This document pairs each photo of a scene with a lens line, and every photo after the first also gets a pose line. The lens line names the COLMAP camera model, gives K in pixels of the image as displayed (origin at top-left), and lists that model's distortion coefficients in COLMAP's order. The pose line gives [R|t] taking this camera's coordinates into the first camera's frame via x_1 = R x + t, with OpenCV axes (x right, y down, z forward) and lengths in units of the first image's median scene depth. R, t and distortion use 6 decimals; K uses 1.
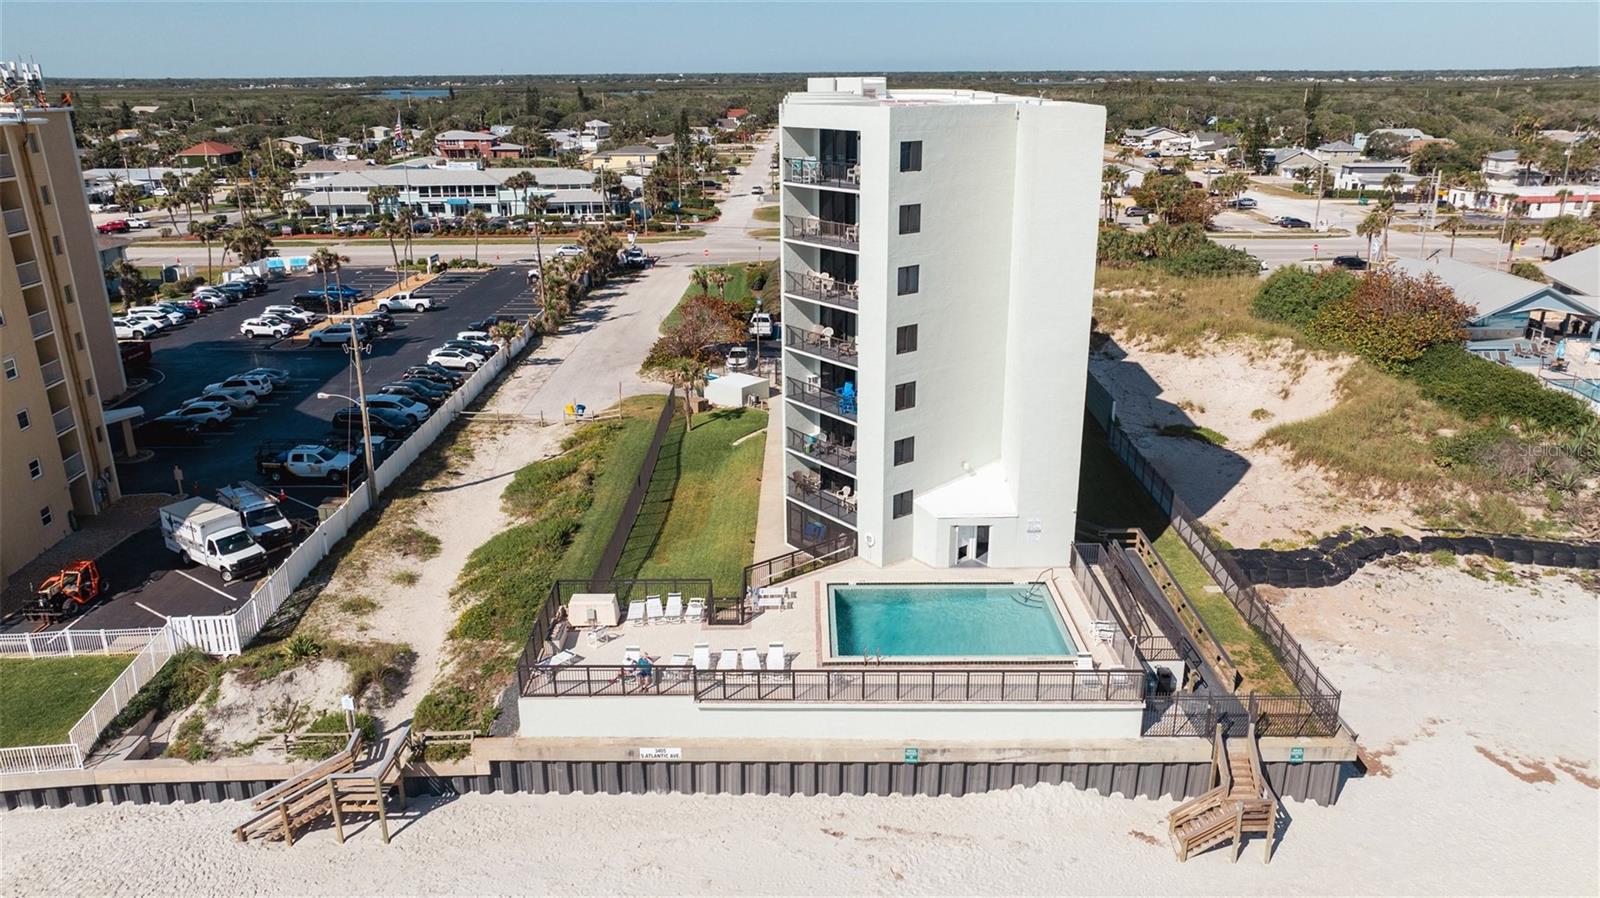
lens RADIAL K [[1122.5, 0, 802.8], [0, 1122.5, 447.8], [0, 0, 1]] dist [-0.011930, 0.007466]
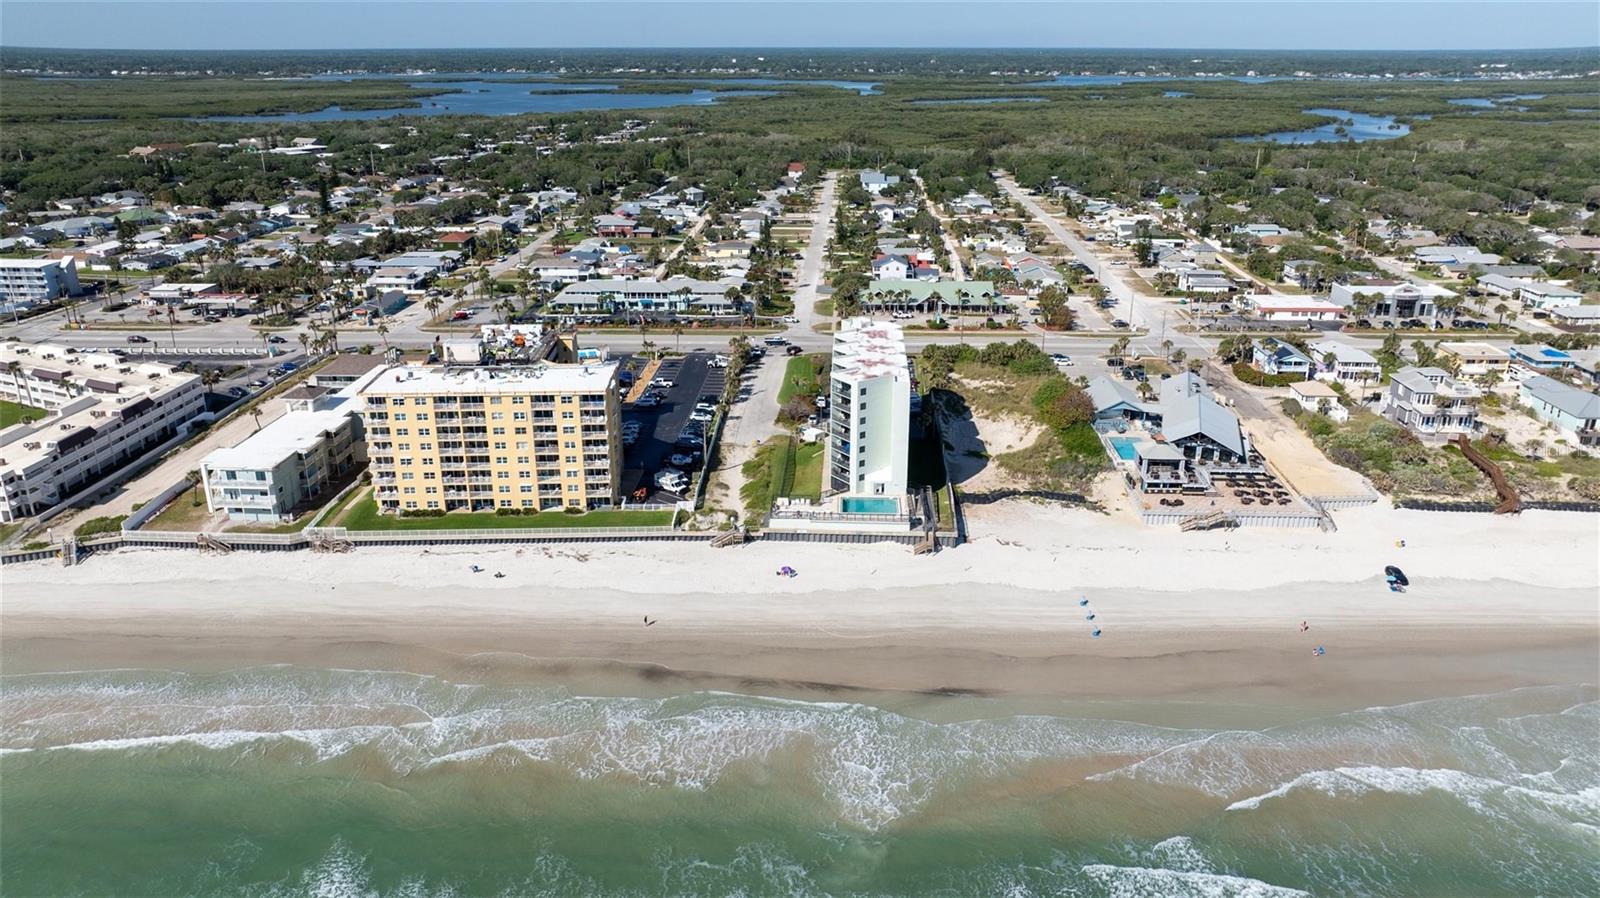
lens RADIAL K [[1122.5, 0, 802.8], [0, 1122.5, 447.8], [0, 0, 1]] dist [-0.011930, 0.007466]
pose [[0.999072, 0.020945, -0.037627, 0.027201], [-0.020086, 0.999532, 0.023083, -0.115997], [0.038093, -0.022305, 0.999025, -2.440388]]
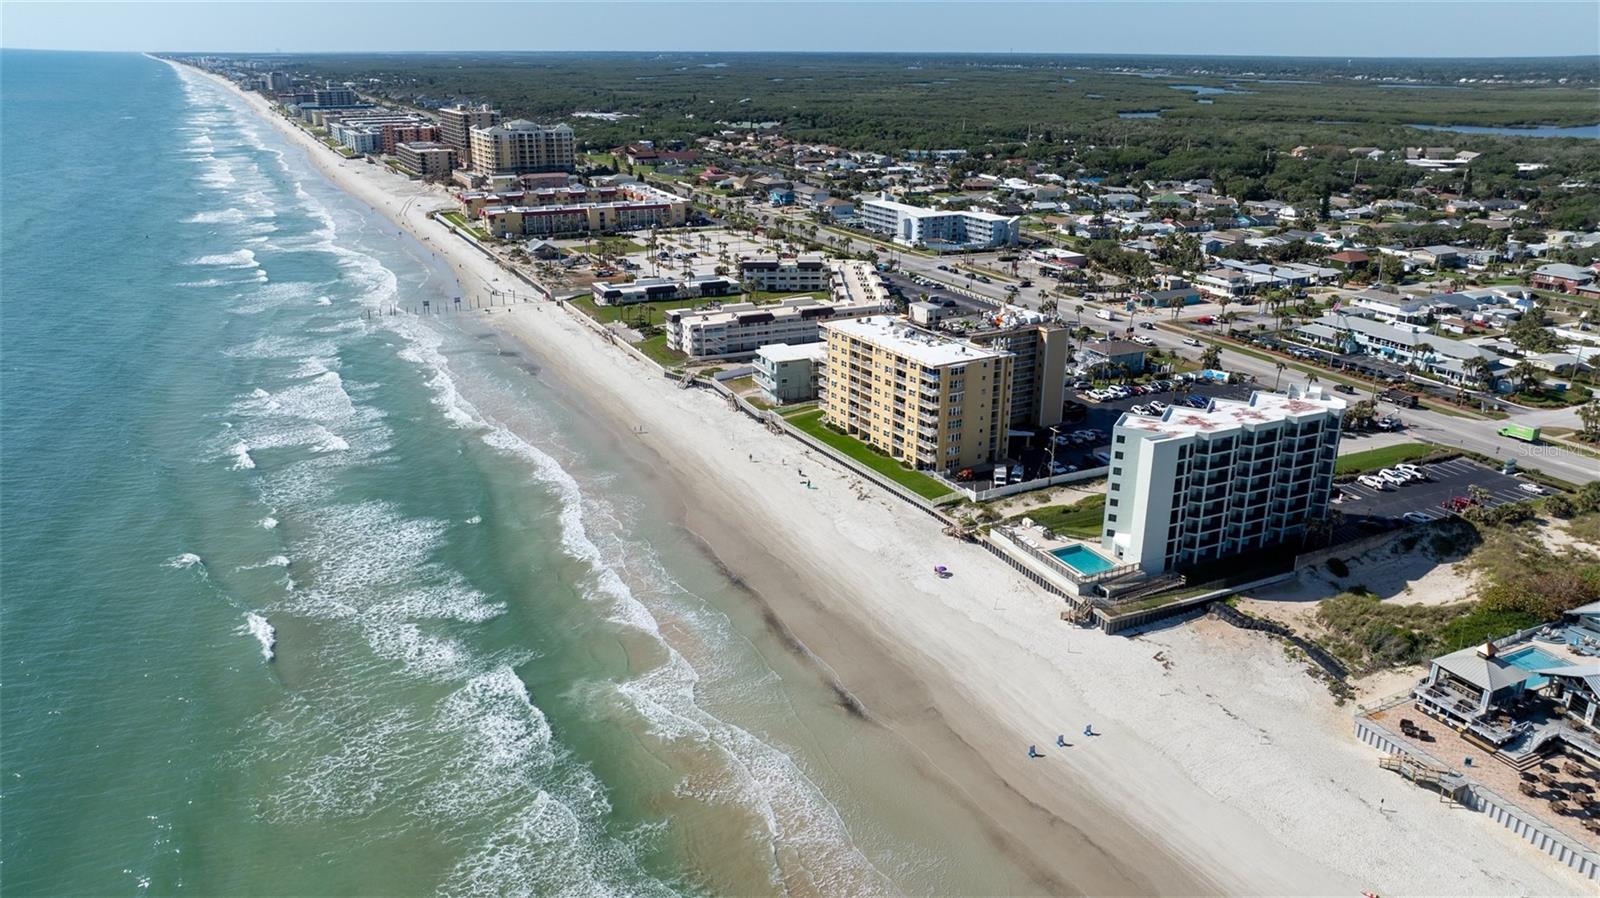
lens RADIAL K [[1122.5, 0, 802.8], [0, 1122.5, 447.8], [0, 0, 1]] dist [-0.011930, 0.007466]
pose [[0.438089, 0.310068, -0.843763, 2.172370], [-0.292911, 0.936640, 0.192117, -0.502931], [0.849871, 0.162984, 0.501154, -1.354323]]
